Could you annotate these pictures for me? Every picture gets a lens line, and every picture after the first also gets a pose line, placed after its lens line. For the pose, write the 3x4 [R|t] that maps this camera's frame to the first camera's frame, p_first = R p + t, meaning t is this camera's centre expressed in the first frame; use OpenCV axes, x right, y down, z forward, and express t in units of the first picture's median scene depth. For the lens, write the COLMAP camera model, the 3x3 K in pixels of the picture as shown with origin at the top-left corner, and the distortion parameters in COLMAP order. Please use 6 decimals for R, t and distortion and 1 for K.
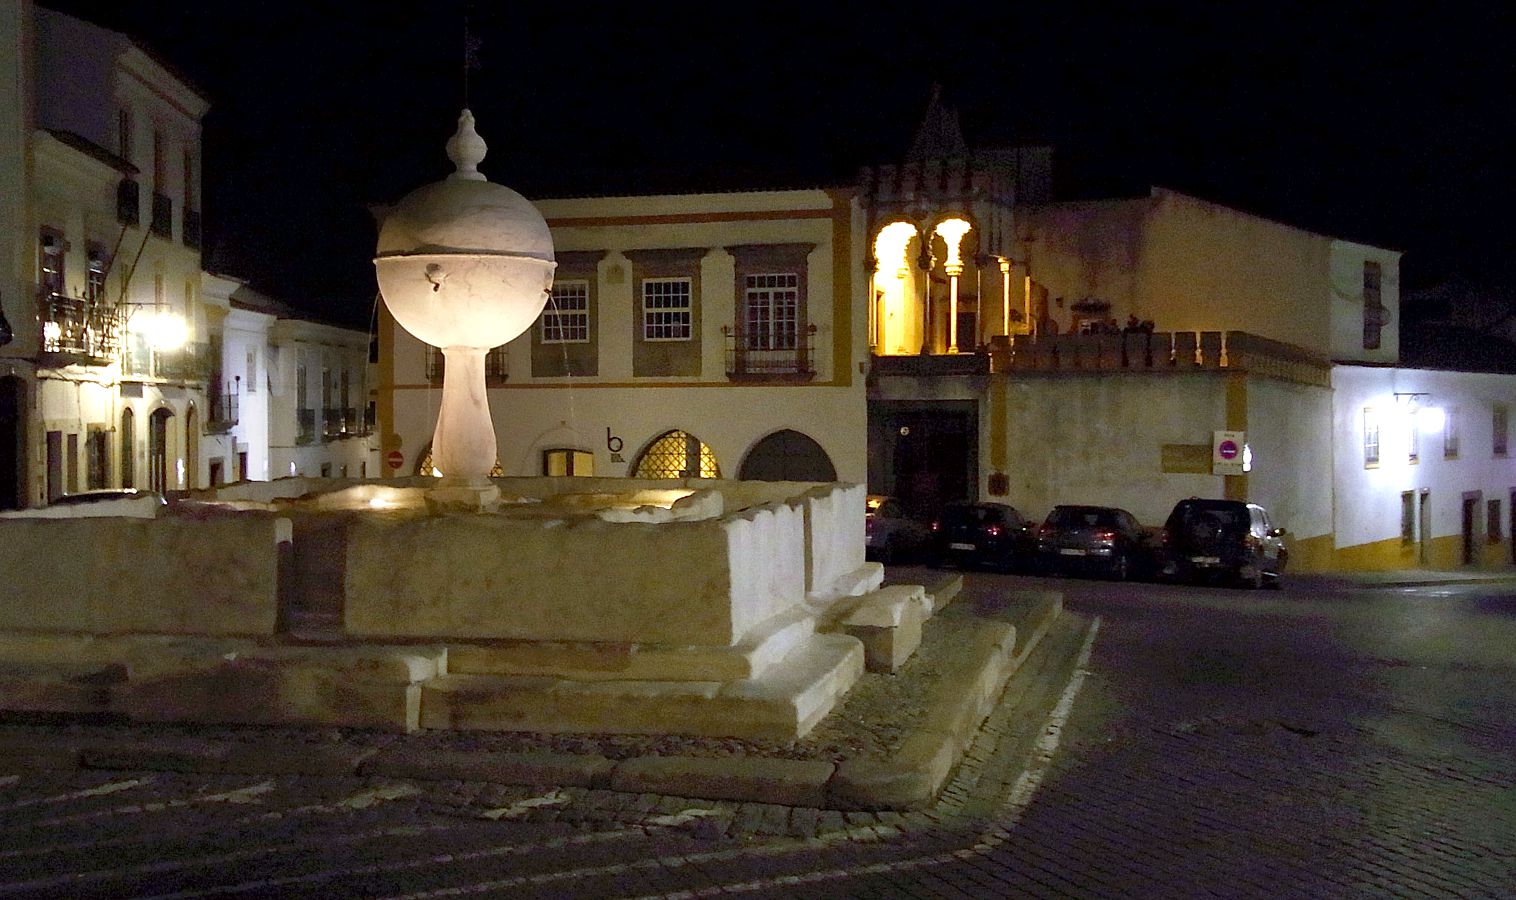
lens RADIAL K [[1562.1, 0, 758.0], [0, 1562.1, 450.0], [0, 0, 1]] dist [-0.130101, -0.000441]
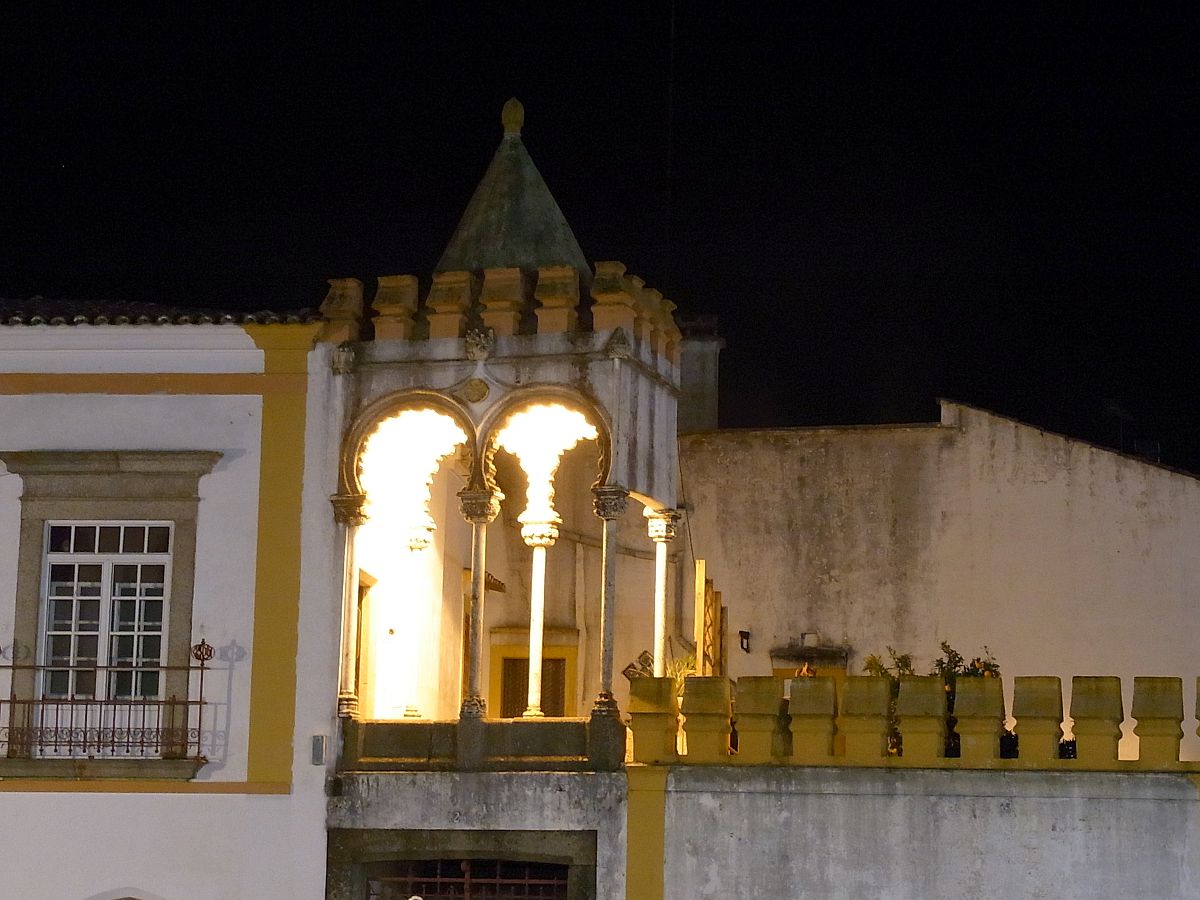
lens RADIAL K [[2626.1, 0, 600.0], [0, 2626.1, 450.0], [0, 0, 1]] dist [0.079459, 0.435764]
pose [[0.984187, 0.050426, 0.169803, 0.017214], [-0.016436, 0.980484, -0.195911, 0.005363], [-0.176368, 0.190022, 0.965808, 0.291127]]
